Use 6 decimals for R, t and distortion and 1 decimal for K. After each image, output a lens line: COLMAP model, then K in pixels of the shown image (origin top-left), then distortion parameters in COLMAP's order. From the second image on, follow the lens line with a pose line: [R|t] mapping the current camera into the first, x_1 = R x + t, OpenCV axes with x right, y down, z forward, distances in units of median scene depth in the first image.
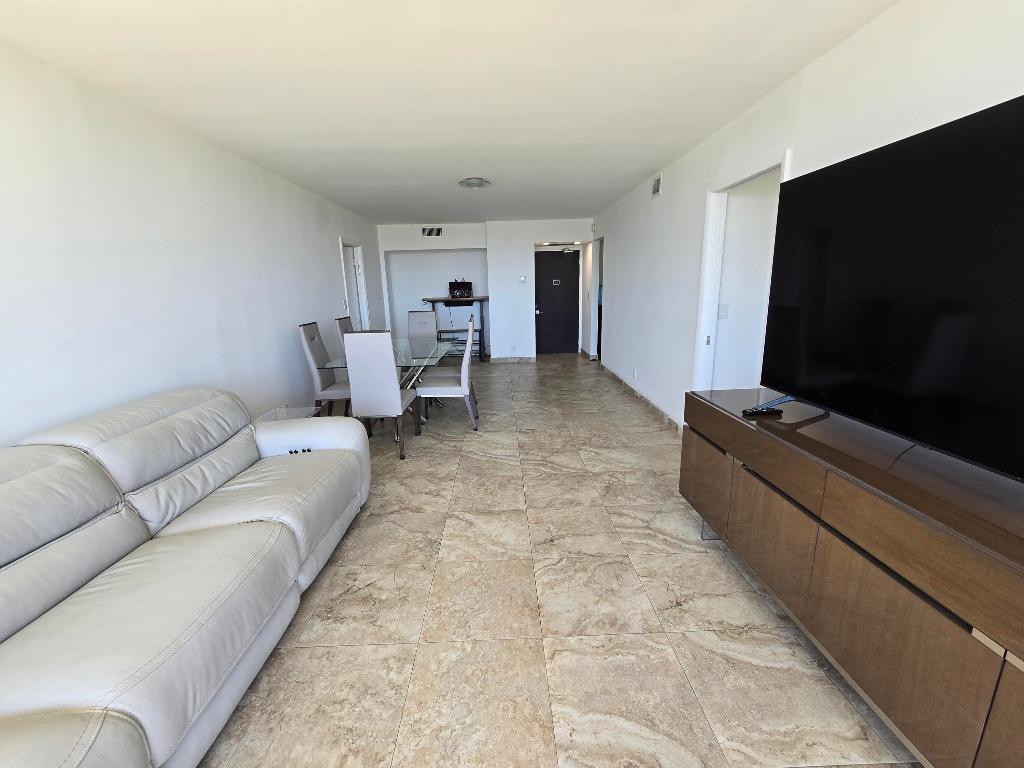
lens RADIAL K [[417.6, 0, 512.3], [0, 417.6, 383.5], [0, 0, 1]] dist [-0.000144, 0.000279]
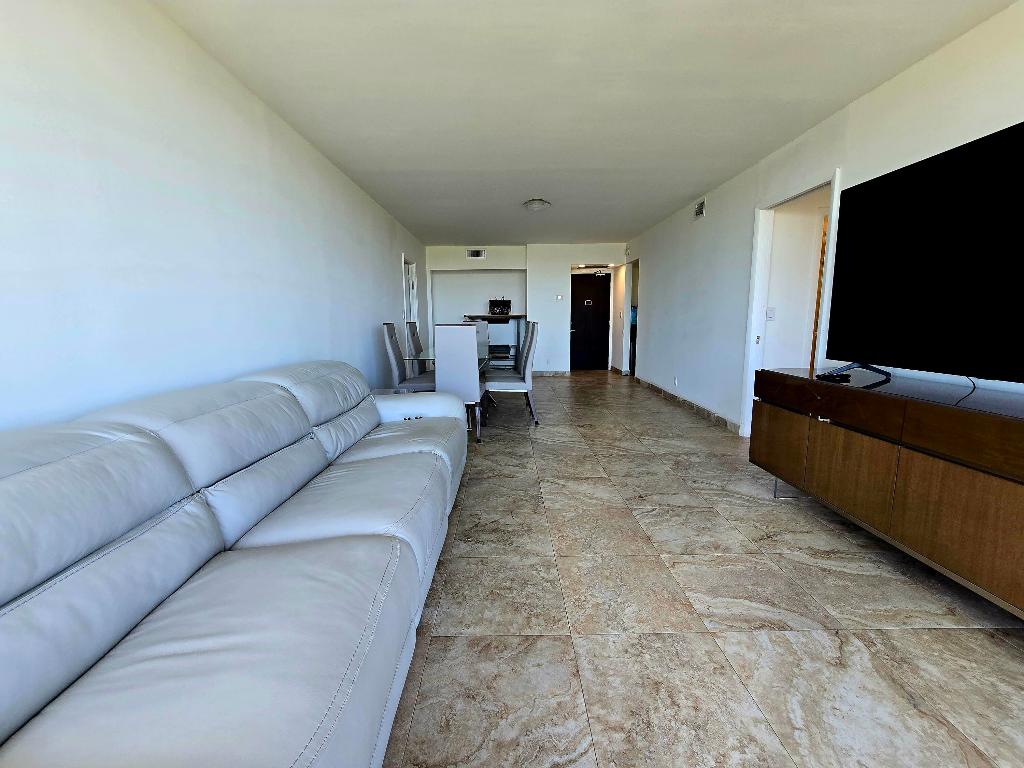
lens RADIAL K [[417.6, 0, 513.6], [0, 417.6, 384.2], [0, 0, 1]] dist [-0.000144, 0.000279]
pose [[0.999733, 0.018286, -0.014147, -0.205255], [-0.019265, 0.997183, -0.072487, 0.135780], [0.012782, 0.072740, 0.997269, -0.135018]]
